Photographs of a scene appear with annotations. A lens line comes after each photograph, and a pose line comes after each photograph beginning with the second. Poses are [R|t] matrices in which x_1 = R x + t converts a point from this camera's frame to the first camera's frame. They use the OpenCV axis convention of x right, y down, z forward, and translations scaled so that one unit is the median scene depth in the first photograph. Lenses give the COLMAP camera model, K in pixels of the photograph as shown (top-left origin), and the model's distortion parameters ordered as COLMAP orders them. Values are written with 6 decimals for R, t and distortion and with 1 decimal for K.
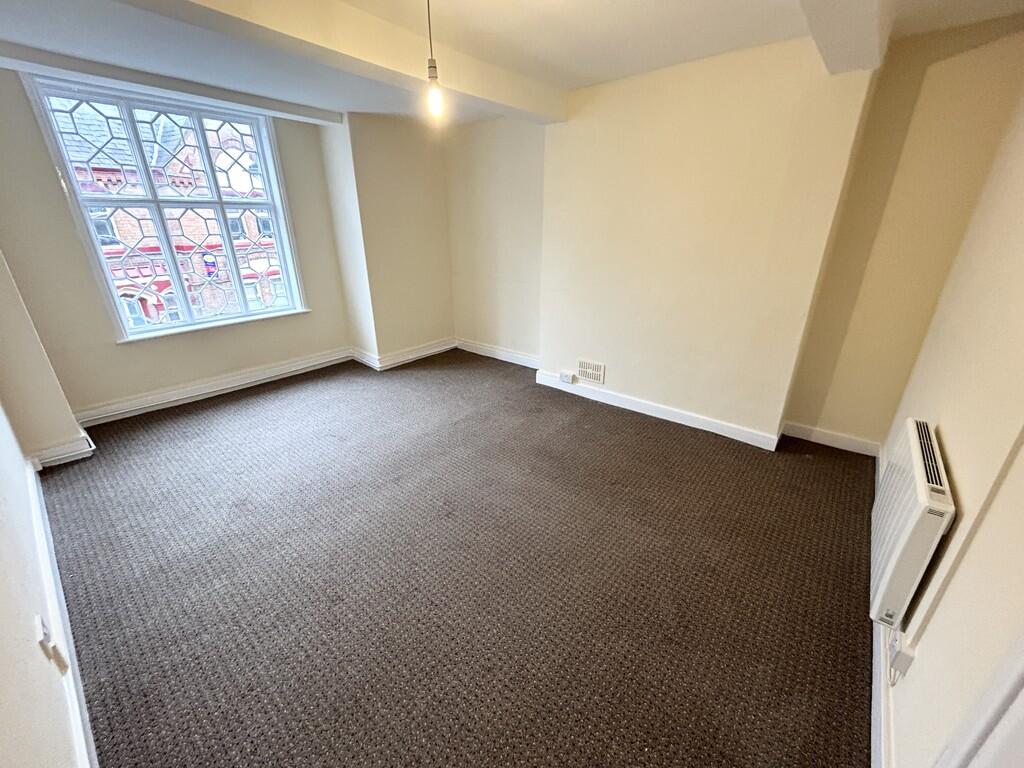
lens RADIAL K [[410.9, 0, 509.0], [0, 410.9, 389.6], [0, 0, 1]] dist [0.000383, 0.000108]
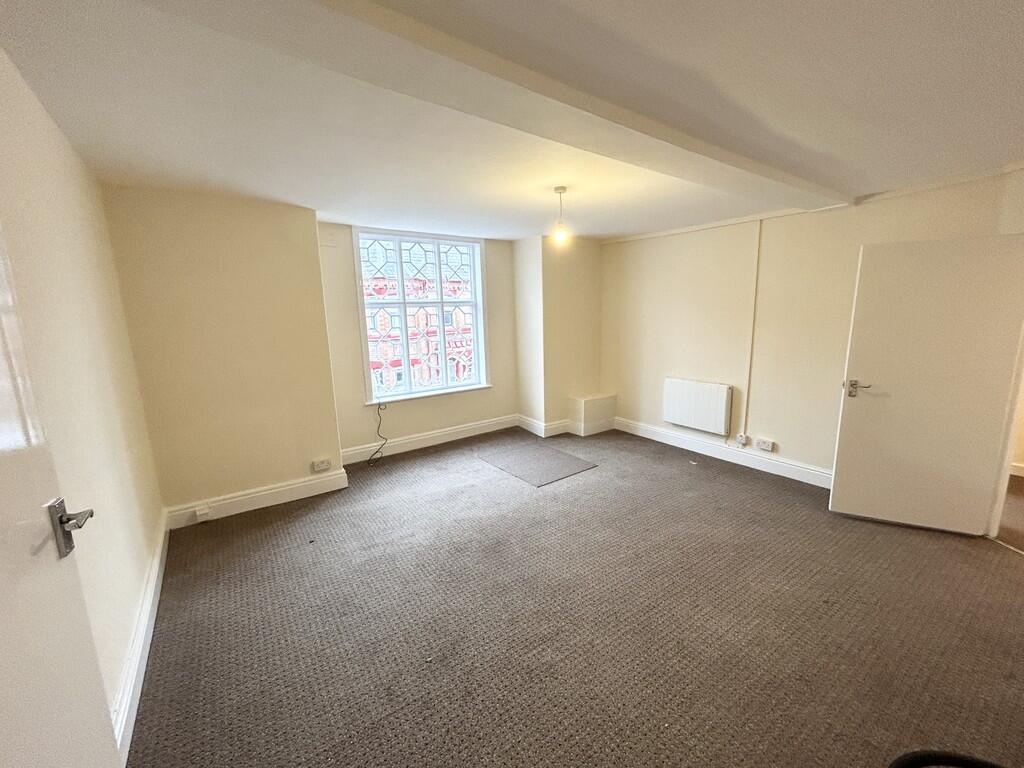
lens RADIAL K [[410.9, 0, 509.0], [0, 410.9, 389.6], [0, 0, 1]] dist [0.000383, 0.000108]
pose [[0.968773, 0.015108, -0.247490, -0.158157], [-0.064664, 0.978995, -0.193358, 0.062620], [0.239370, 0.203324, 0.949400, -0.145368]]
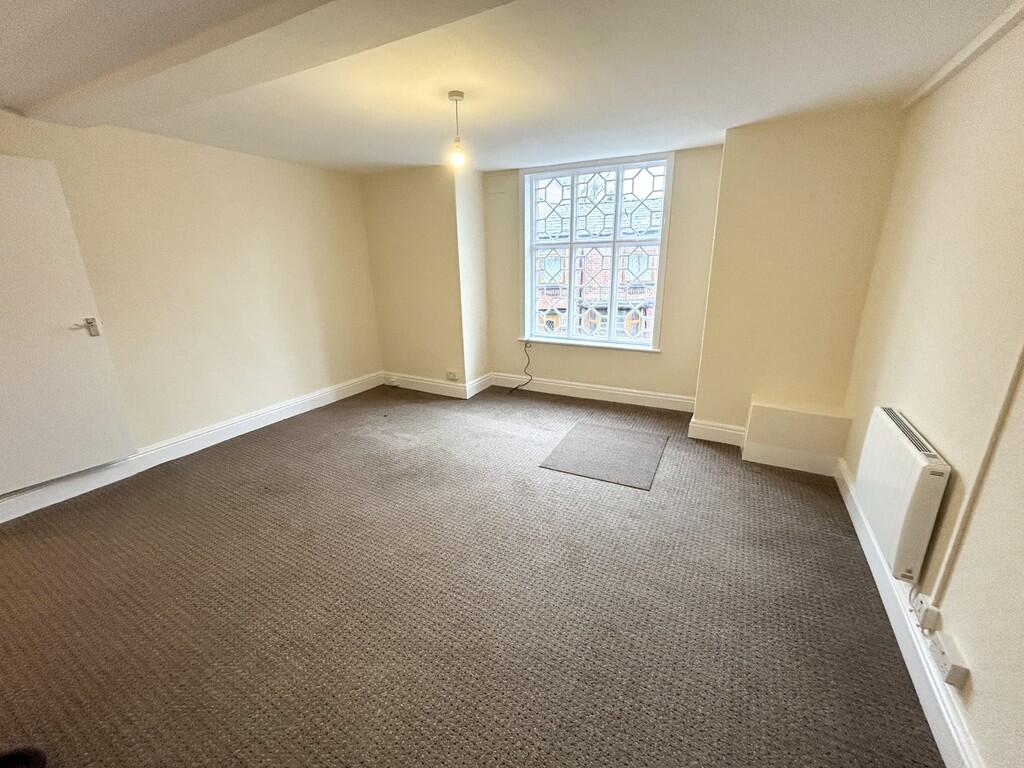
lens RADIAL K [[410.9, 0, 509.0], [0, 410.9, 389.6], [0, 0, 1]] dist [0.000383, 0.000108]
pose [[0.224366, 0.290564, -0.930179, 0.406298], [-0.361328, 0.911281, 0.197506, -0.197303], [0.905042, 0.291787, 0.309449, 0.496968]]
